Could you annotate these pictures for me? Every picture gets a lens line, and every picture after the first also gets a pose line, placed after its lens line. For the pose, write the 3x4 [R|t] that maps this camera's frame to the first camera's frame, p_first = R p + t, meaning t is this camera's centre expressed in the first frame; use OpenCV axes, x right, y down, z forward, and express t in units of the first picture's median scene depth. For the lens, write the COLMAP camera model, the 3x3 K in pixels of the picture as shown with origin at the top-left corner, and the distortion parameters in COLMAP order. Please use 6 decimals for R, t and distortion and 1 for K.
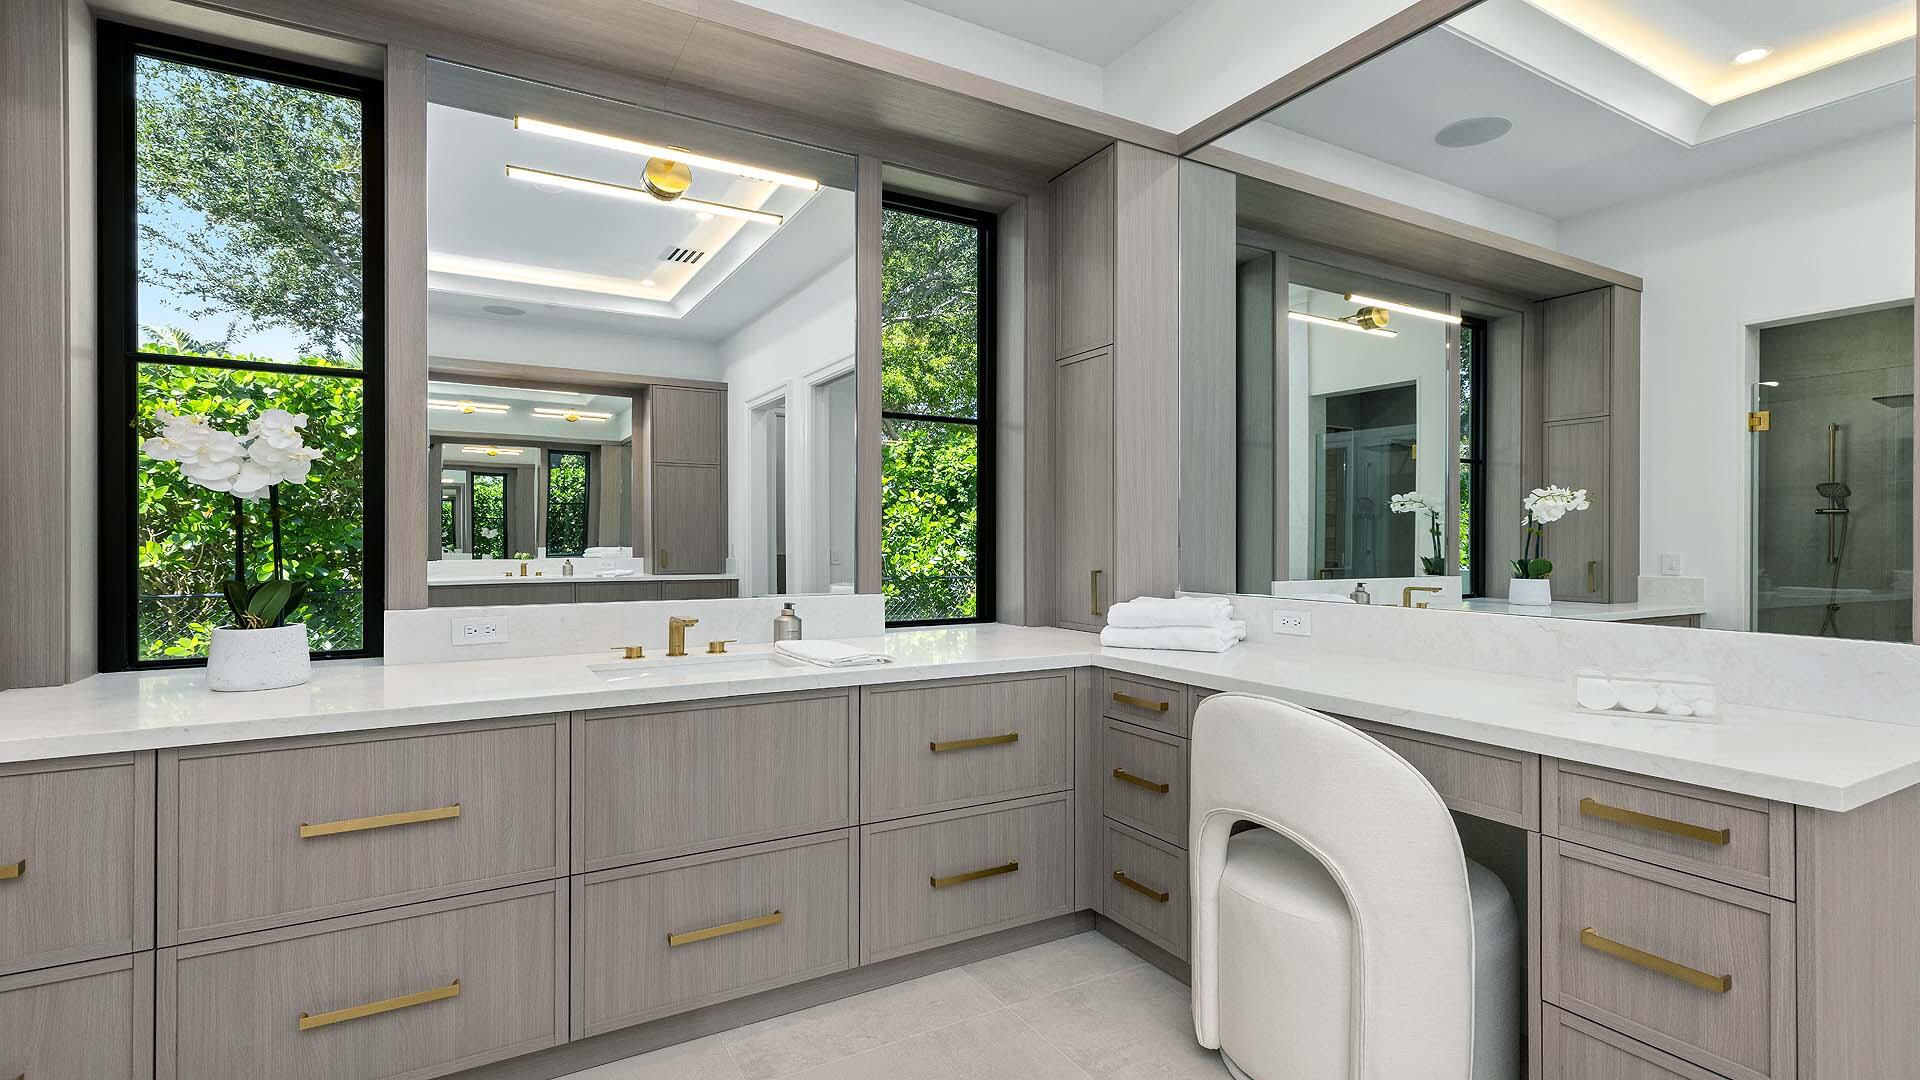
lens RADIAL K [[896.6, 0, 961.0], [0, 896.6, 533.9], [0, 0, 1]] dist [0.001880, 0.000602]
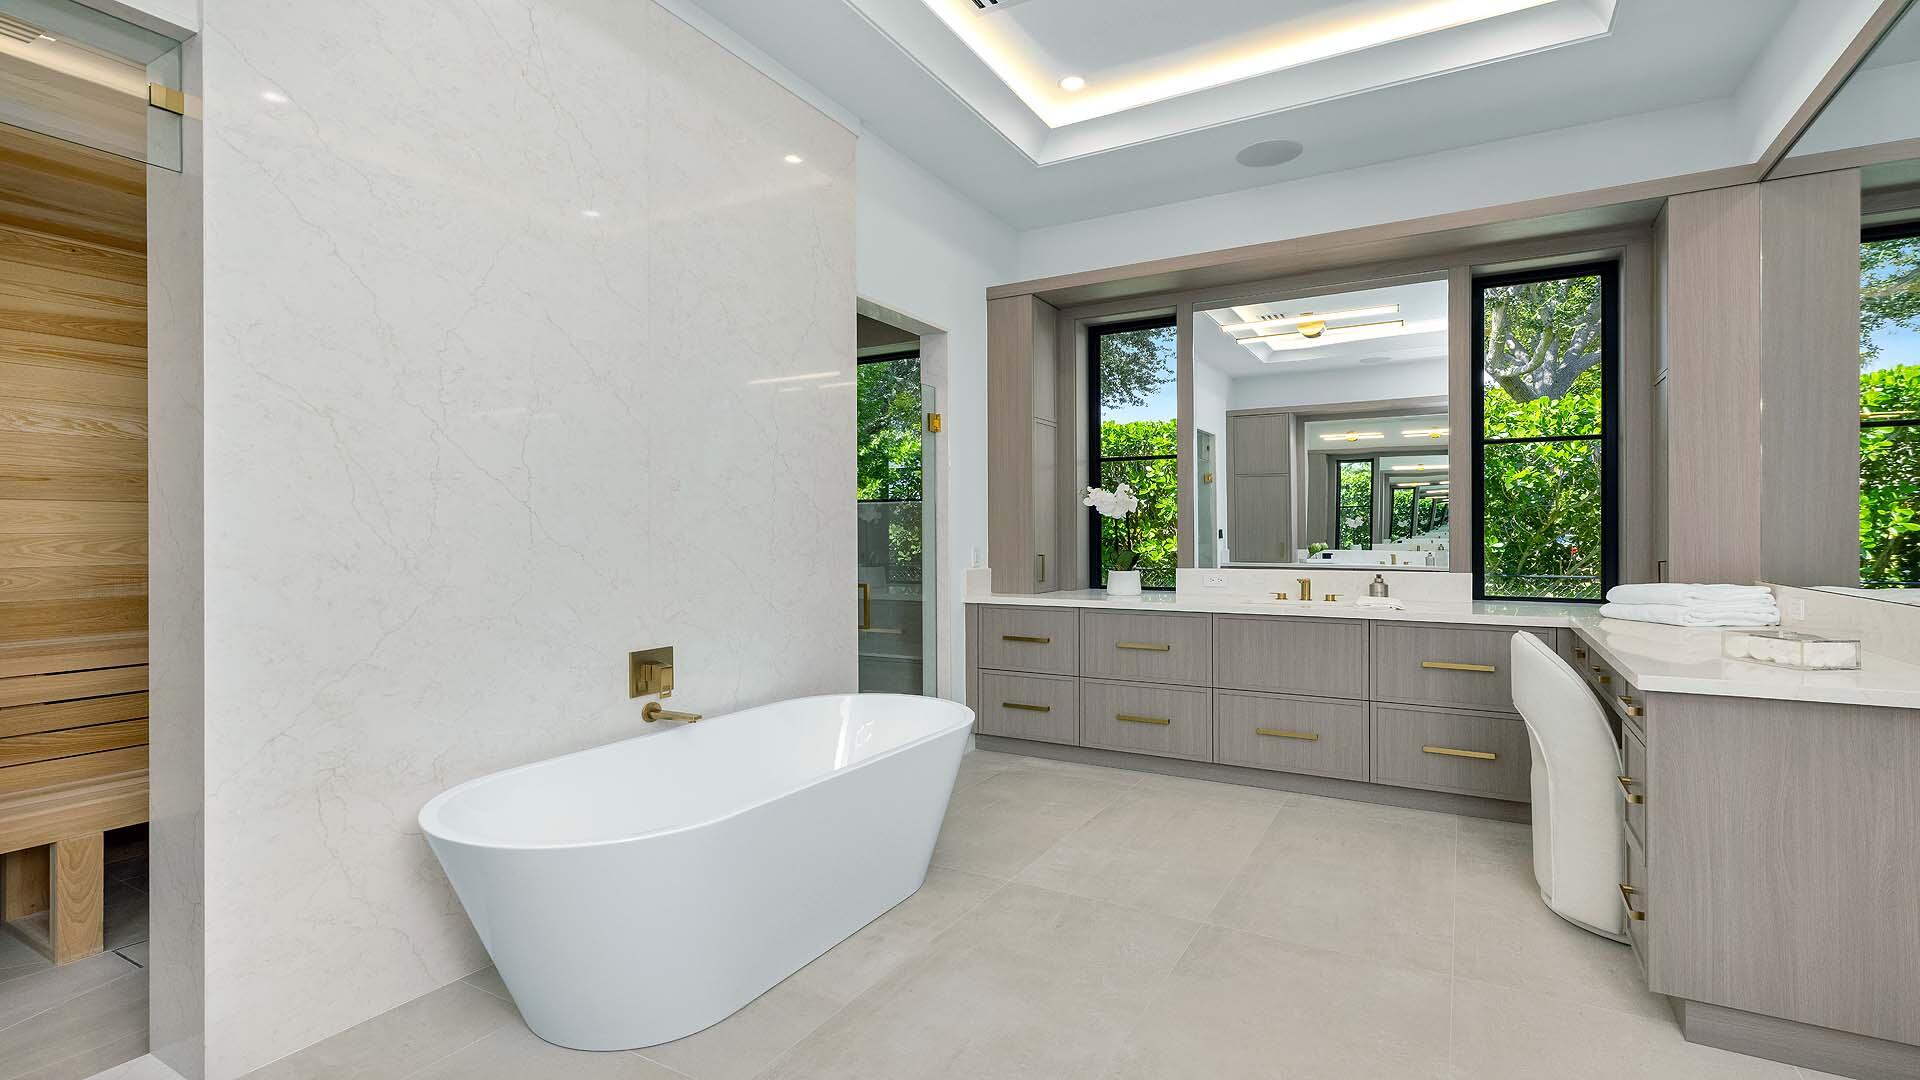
lens RADIAL K [[896.6, 0, 961.0], [0, 896.6, 533.9], [0, 0, 1]] dist [0.001880, 0.000602]
pose [[0.502978, -0.002338, -0.864296, 0.926543], [0.006450, 0.999979, 0.001049, -0.002117], [0.864275, -0.006102, 0.502982, -0.512855]]
